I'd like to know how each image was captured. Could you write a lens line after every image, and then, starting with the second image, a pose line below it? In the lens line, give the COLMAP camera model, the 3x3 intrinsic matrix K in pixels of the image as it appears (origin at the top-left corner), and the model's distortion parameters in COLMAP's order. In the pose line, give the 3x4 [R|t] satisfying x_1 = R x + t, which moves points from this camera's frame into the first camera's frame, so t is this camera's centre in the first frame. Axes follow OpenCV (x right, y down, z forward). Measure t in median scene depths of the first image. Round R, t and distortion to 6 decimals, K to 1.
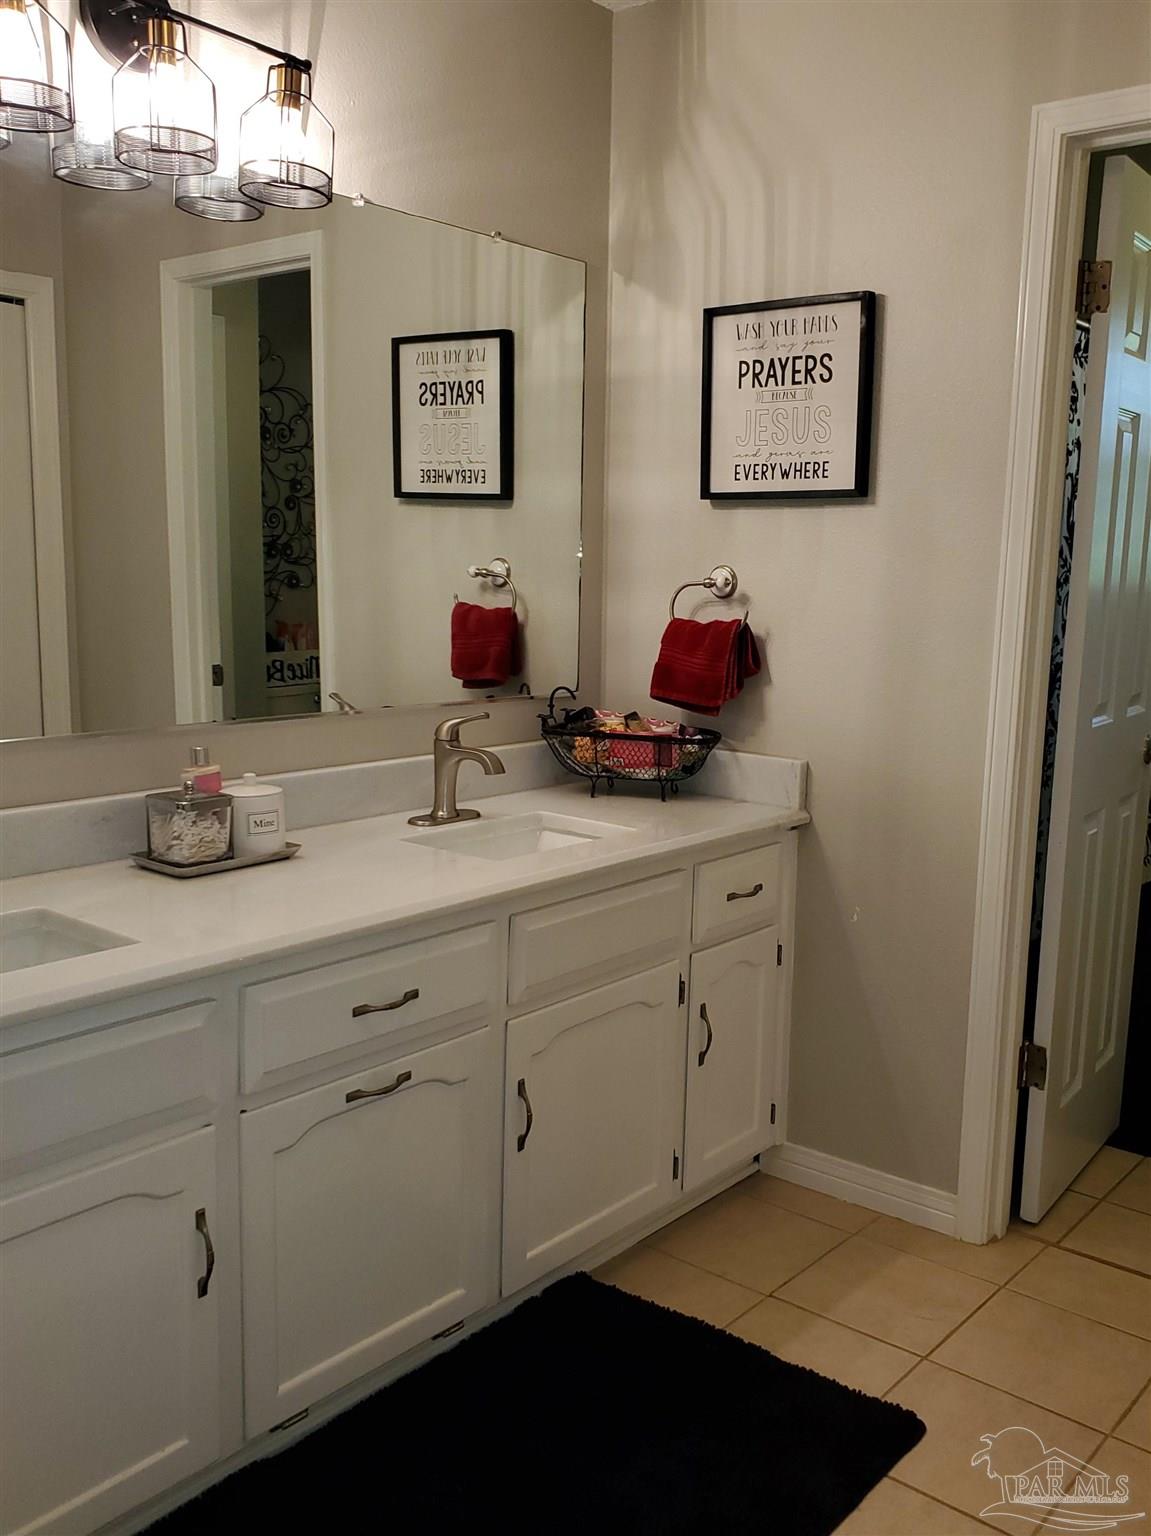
lens RADIAL K [[1351.0, 0, 626.3], [0, 1351.0, 770.7], [0, 0, 1]] dist [0.124623, -0.328837]
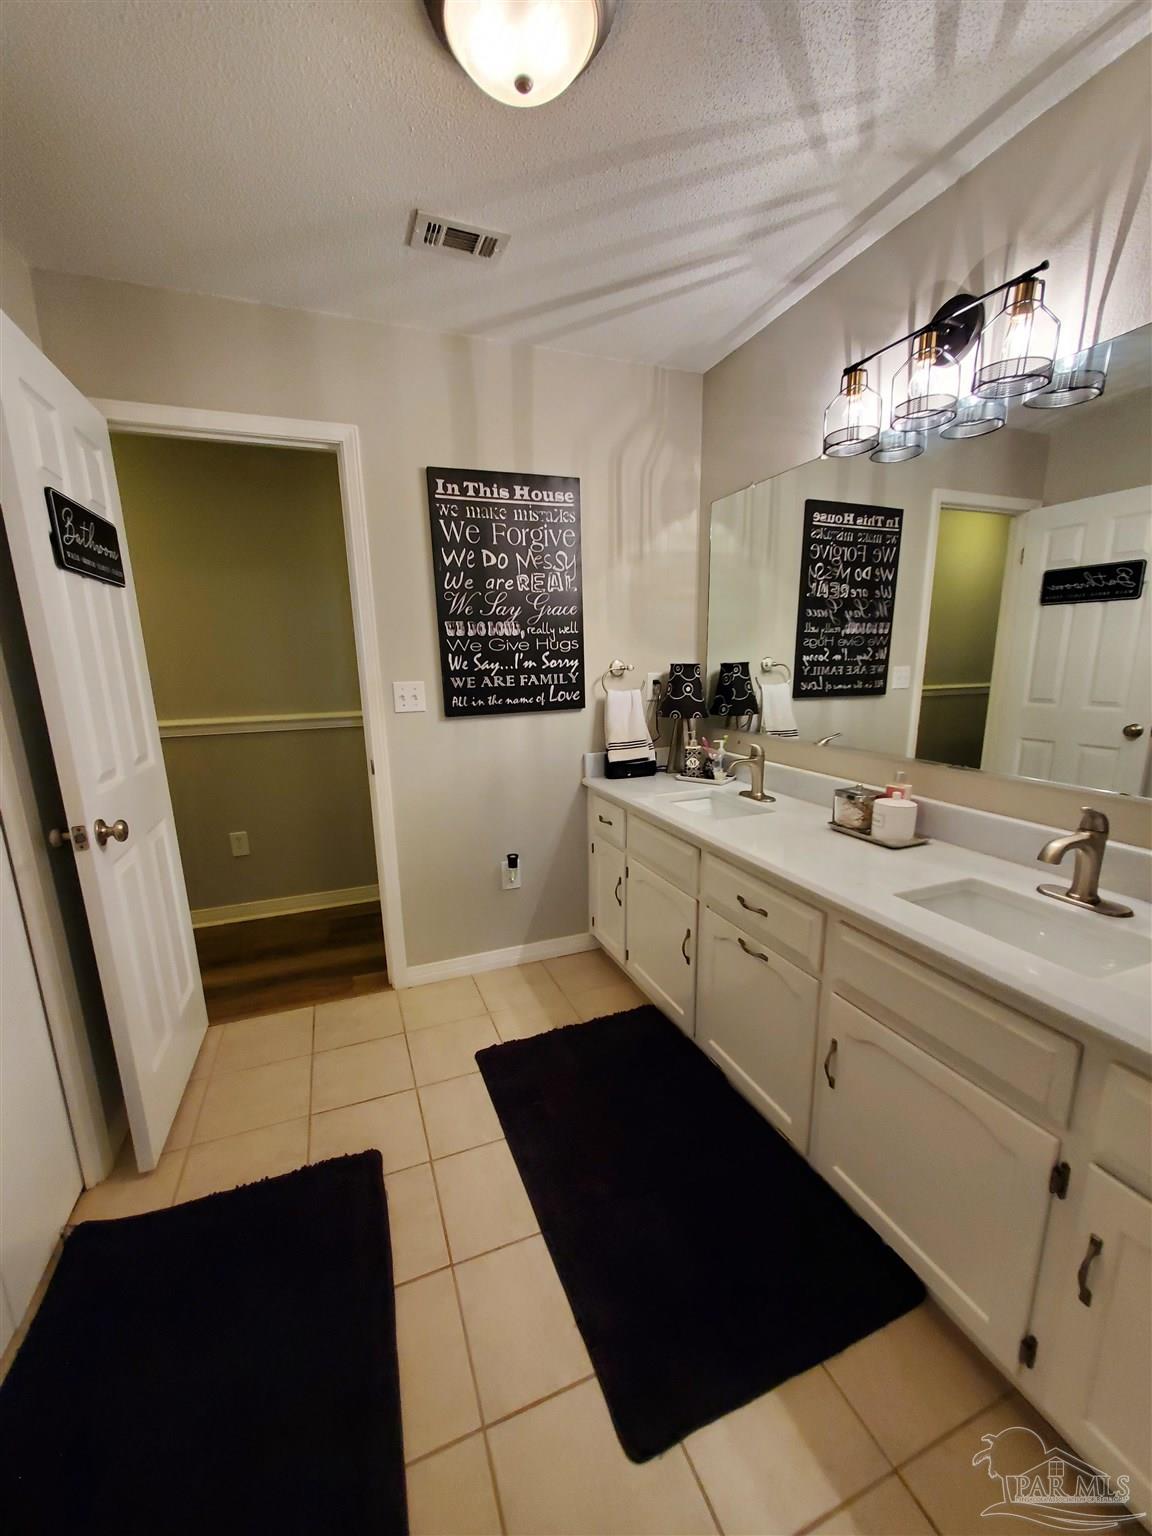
lens RADIAL K [[595.5, 0, 573.9], [0, 595.5, 787.6], [0, 0, 1]] dist [0.001057, -0.000080]
pose [[-0.483486, 0.166392, -0.859392, 0.535210], [-0.138370, 0.954896, 0.262729, -0.141327], [0.864347, 0.245940, -0.438655, 0.984046]]
